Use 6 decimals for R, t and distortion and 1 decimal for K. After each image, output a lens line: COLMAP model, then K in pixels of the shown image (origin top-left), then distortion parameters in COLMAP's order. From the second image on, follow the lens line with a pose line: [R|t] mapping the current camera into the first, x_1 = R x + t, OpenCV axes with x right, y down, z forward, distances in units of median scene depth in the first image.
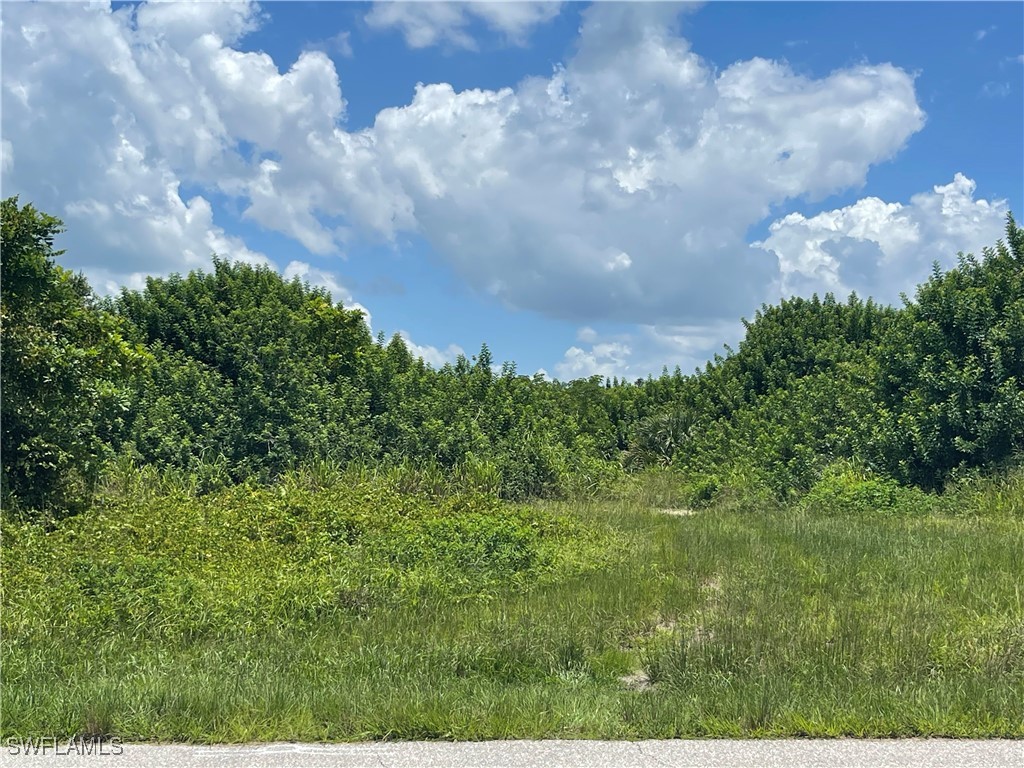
lens RADIAL K [[1733.8, 0, 547.3], [0, 1733.8, 367.4], [0, 0, 1]] dist [0.267480, -0.977871]
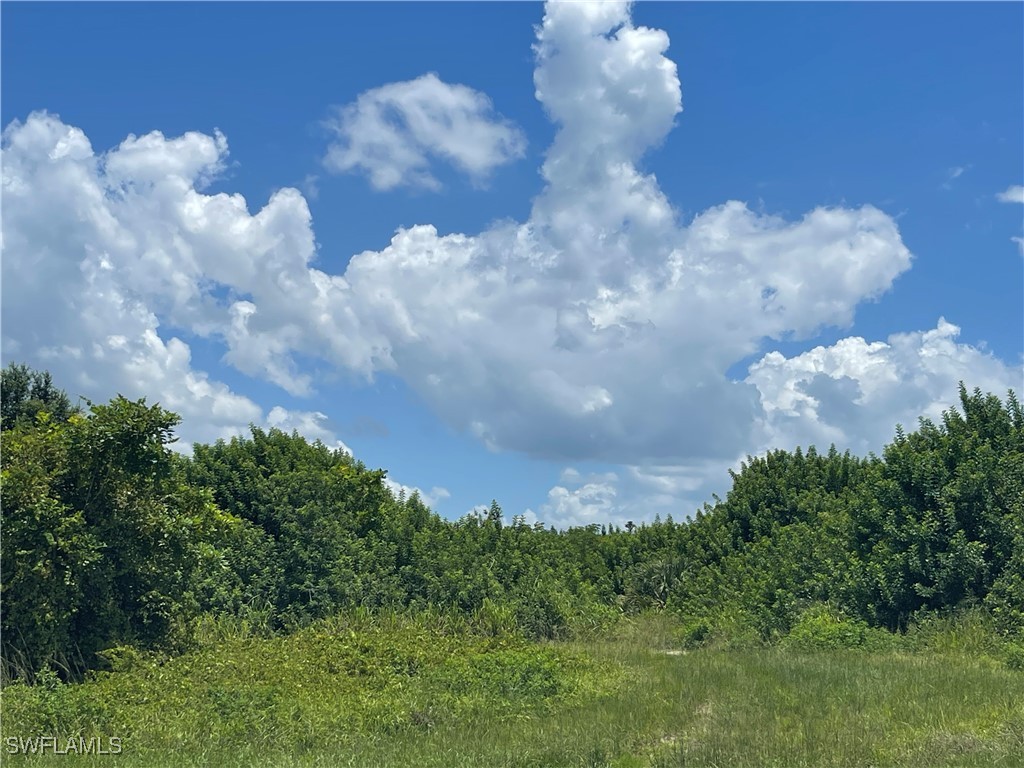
lens RADIAL K [[1740.5, 0, 520.3], [0, 1740.5, 369.1], [0, 0, 1]] dist [0.225890, -0.835243]
pose [[0.999927, -0.008484, -0.008612, -0.011872], [0.007762, 0.996714, -0.080630, -0.007836], [0.009267, 0.080557, 0.996707, -0.138704]]
